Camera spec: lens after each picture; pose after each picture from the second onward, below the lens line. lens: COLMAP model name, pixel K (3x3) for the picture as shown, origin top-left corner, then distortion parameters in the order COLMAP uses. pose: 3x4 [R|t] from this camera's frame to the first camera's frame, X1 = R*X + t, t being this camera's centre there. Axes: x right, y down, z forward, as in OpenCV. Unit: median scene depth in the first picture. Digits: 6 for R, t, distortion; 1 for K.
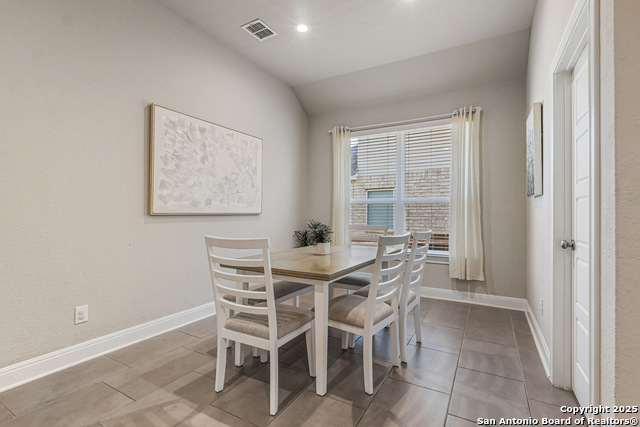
lens RADIAL K [[297.8, 0, 316.1], [0, 297.8, 212.4], [0, 0, 1]] dist [-0.000597, -0.000454]
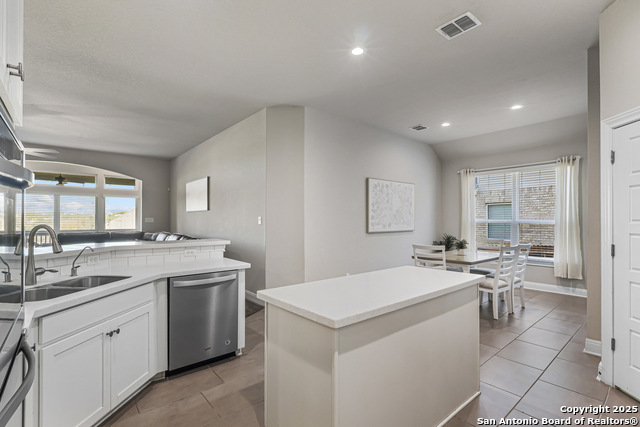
lens RADIAL K [[297.8, 0, 320.2], [0, 297.8, 217.7], [0, 0, 1]] dist [-0.000597, -0.000454]
pose [[0.943273, -0.006683, -0.331951, -0.139360], [0.004777, 0.999967, -0.006558, -0.060359], [0.331984, 0.004600, 0.943274, -0.737538]]
